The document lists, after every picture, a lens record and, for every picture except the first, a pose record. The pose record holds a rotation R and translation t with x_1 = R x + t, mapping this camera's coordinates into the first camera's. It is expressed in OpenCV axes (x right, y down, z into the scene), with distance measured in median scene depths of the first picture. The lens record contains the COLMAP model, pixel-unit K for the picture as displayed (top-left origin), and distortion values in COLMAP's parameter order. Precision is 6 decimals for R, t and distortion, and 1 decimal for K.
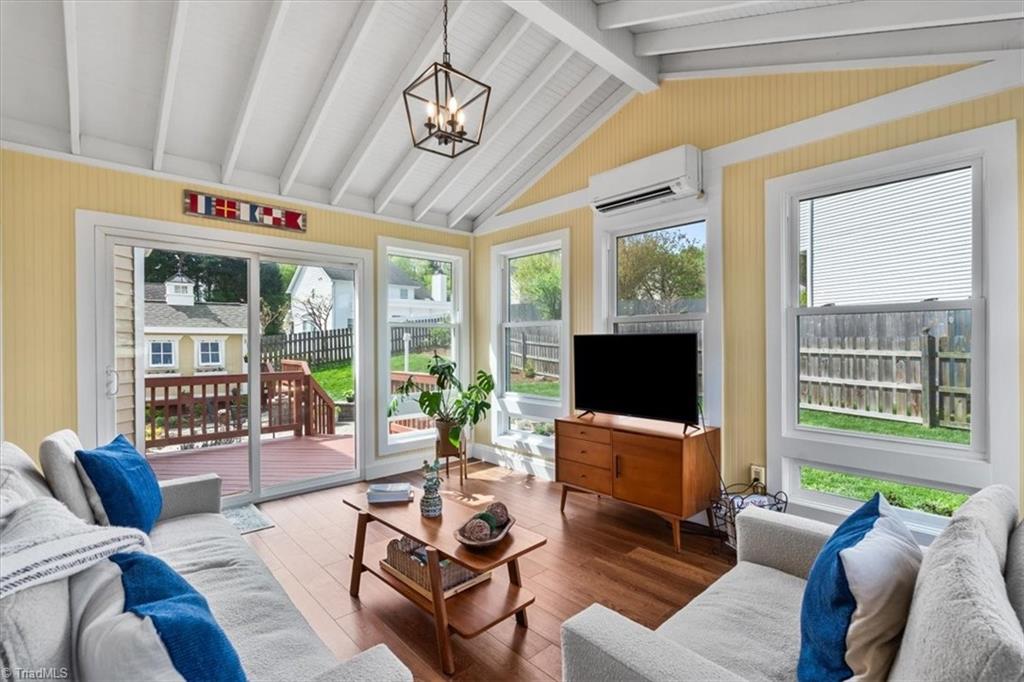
lens RADIAL K [[459.2, 0, 512.2], [0, 459.2, 343.3], [0, 0, 1]] dist [-0.001572, -0.001194]
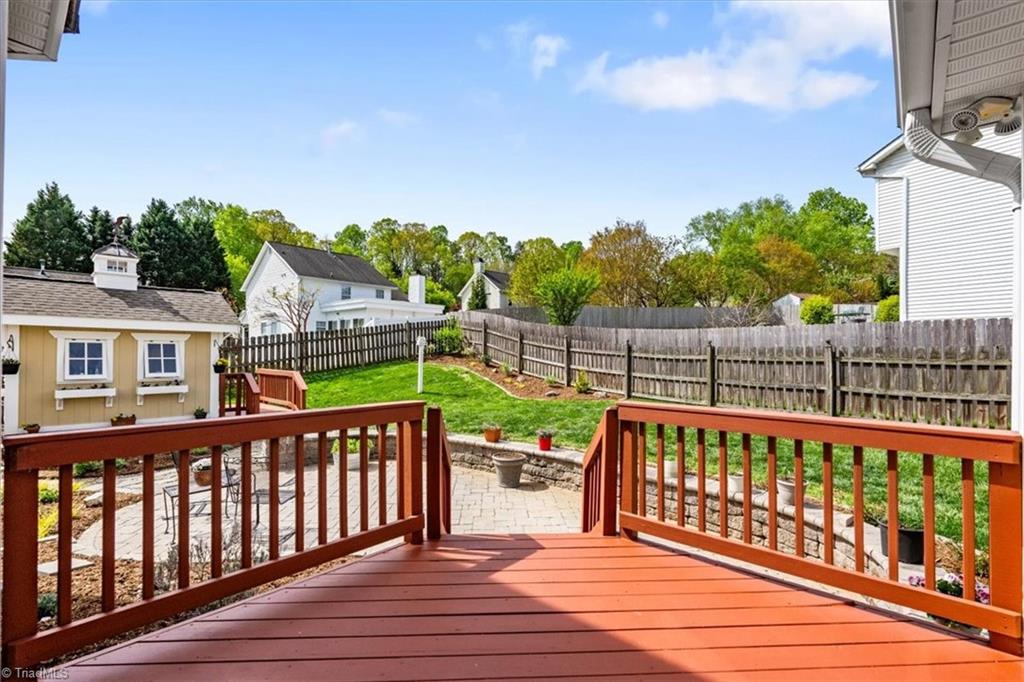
lens RADIAL K [[459.2, 0, 511.3], [0, 459.2, 347.8], [0, 0, 1]] dist [-0.001572, -0.001194]
pose [[0.995049, 0.011460, 0.098726, -0.194610], [-0.010493, 0.999892, -0.010302, 0.005986], [-0.098833, 0.009215, 0.995061, 0.250432]]
